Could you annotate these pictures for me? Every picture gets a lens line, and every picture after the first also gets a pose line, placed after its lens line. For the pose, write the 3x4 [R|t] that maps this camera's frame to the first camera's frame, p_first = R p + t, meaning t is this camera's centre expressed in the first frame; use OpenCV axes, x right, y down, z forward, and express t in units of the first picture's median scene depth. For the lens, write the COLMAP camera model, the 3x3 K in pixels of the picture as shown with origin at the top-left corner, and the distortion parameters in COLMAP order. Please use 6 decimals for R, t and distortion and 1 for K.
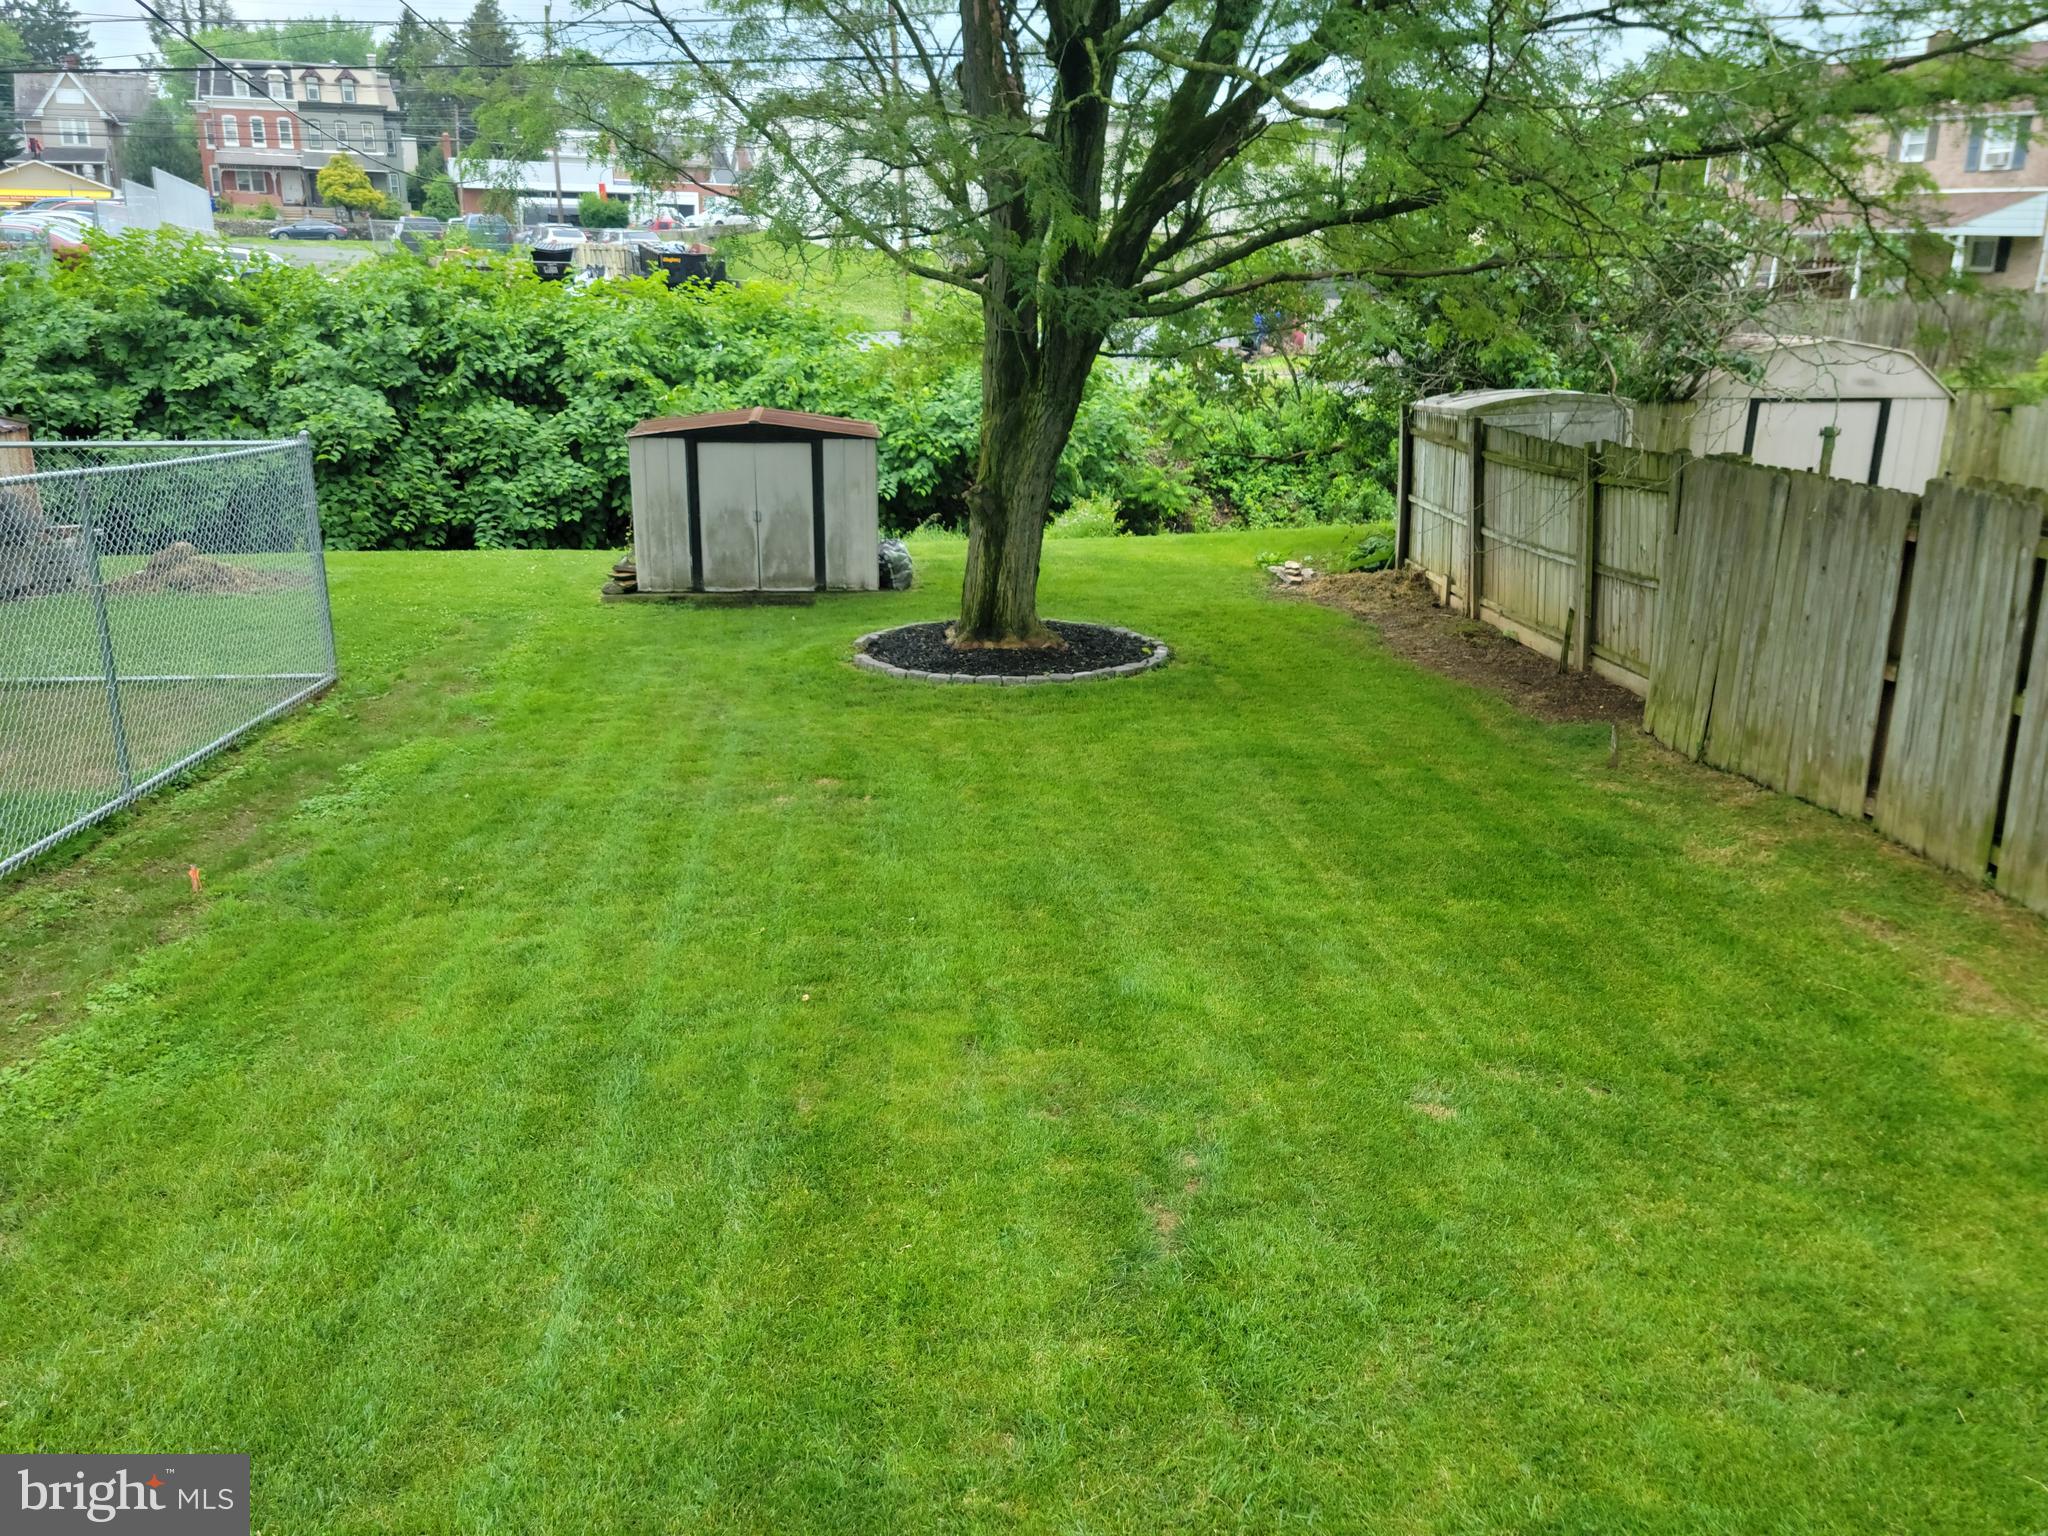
lens RADIAL K [[1626.3, 0, 1031.7], [0, 1626.3, 776.8], [0, 0, 1]] dist [0.107511, -0.123286]
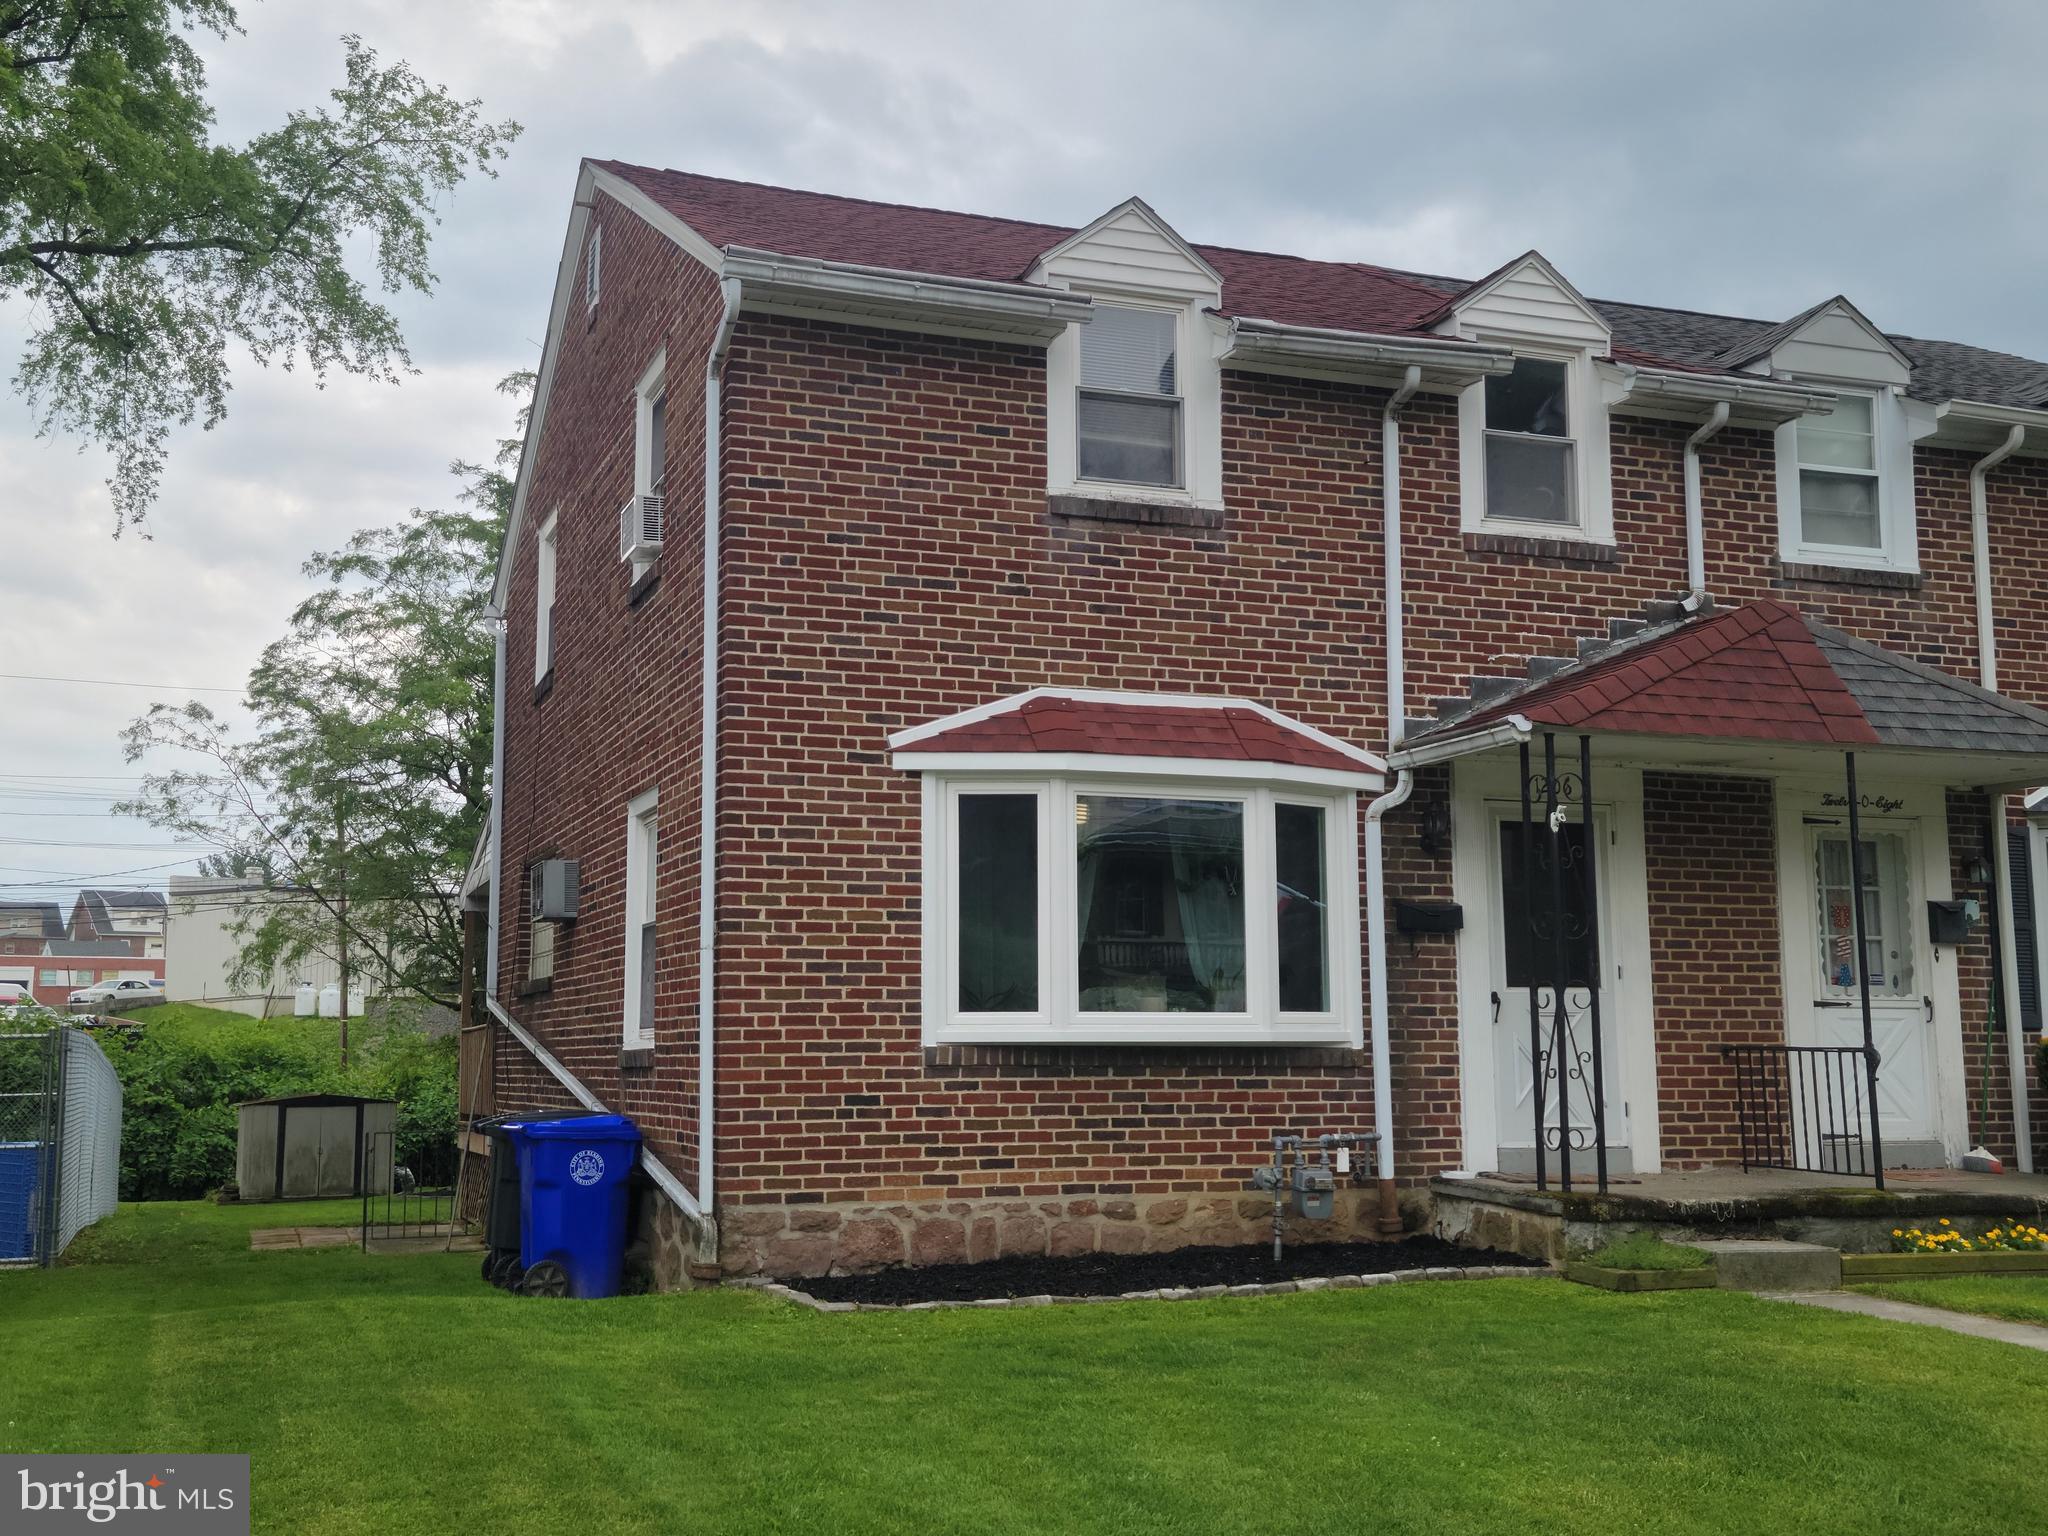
lens RADIAL K [[2162.7, 0, 1046.0], [0, 2162.7, 802.7], [0, 0, 1]] dist [0.078242, 0.007433]
pose [[0.963797, 0.017599, 0.266055, -0.033075], [0.090887, 0.916378, -0.389860, 0.289697], [-0.250668, 0.399927, 0.881603, -0.831554]]
